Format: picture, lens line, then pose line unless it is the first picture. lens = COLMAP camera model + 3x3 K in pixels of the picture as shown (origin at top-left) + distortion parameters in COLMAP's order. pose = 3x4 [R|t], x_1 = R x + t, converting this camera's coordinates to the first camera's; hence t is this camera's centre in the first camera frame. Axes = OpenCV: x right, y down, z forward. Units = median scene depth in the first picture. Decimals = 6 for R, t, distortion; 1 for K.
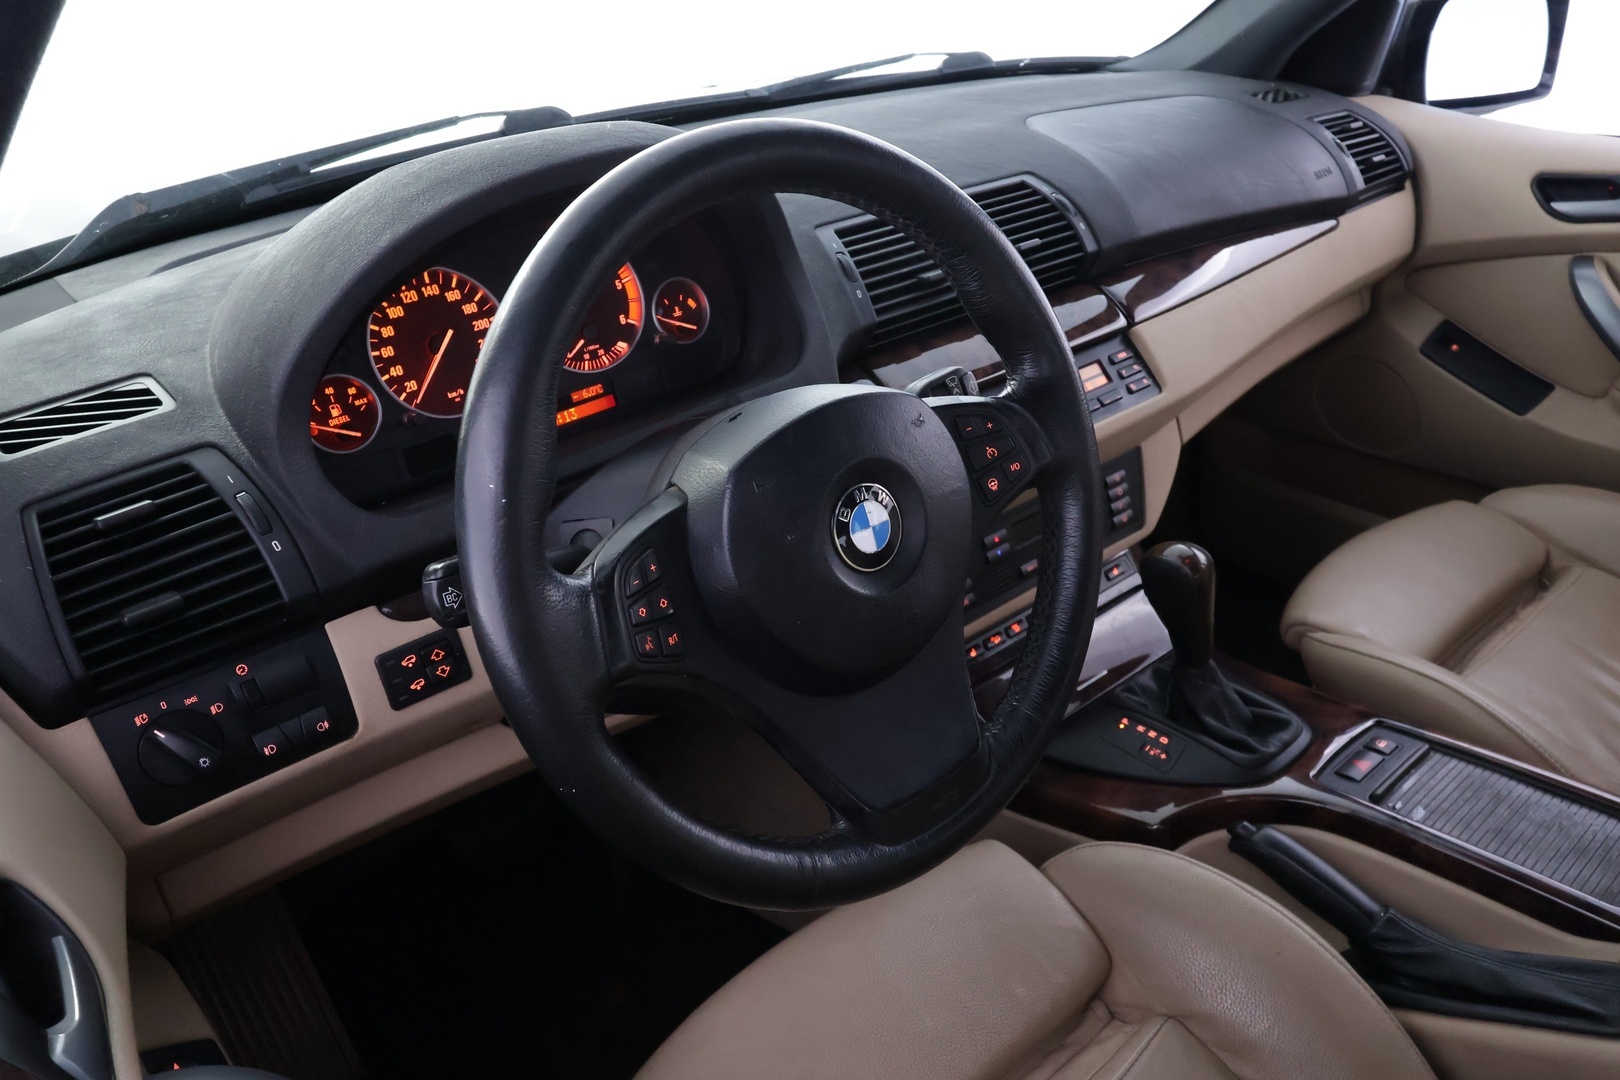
lens RADIAL K [[1182.5, 0, 811.7], [0, 1182.5, 534.5], [0, 0, 1]] dist [0.009638, 0.001570]
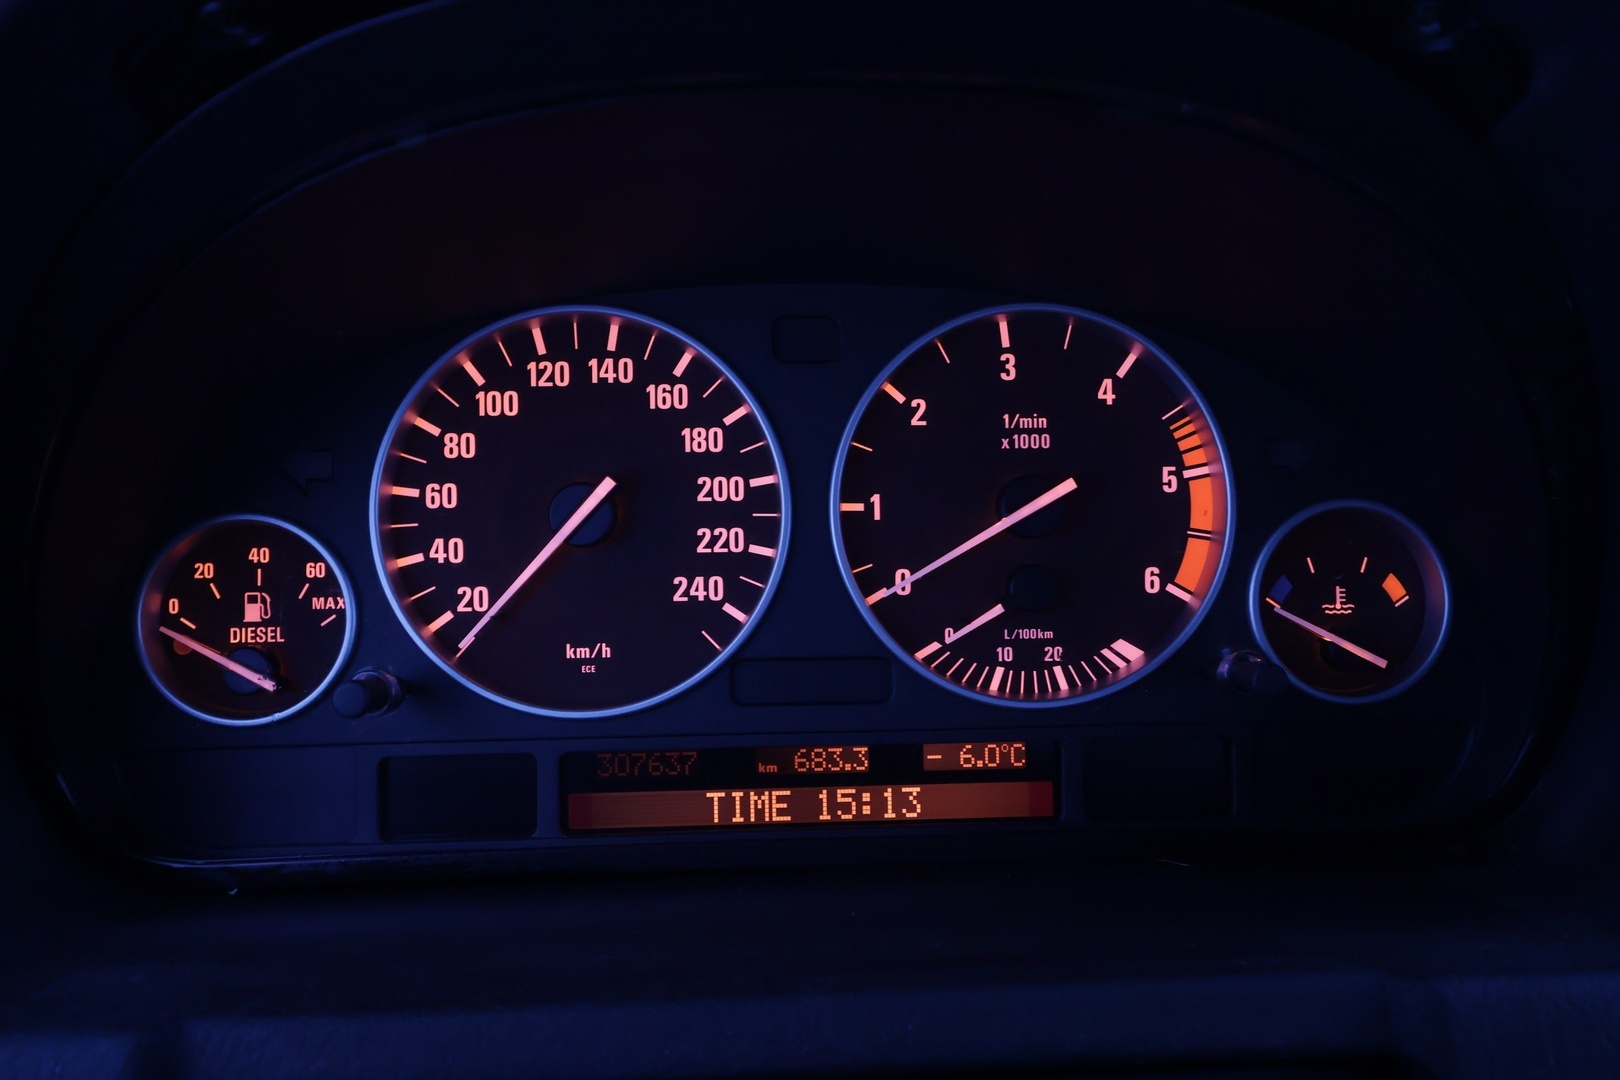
lens RADIAL K [[1182.5, 0, 805.4], [0, 1182.5, 553.0], [0, 0, 1]] dist [0.009638, 0.001570]
pose [[0.785922, 0.212988, -0.580485, -0.043527], [-0.333566, 0.936521, -0.107995, -0.122242], [0.520635, 0.278506, 0.807077, 0.689061]]
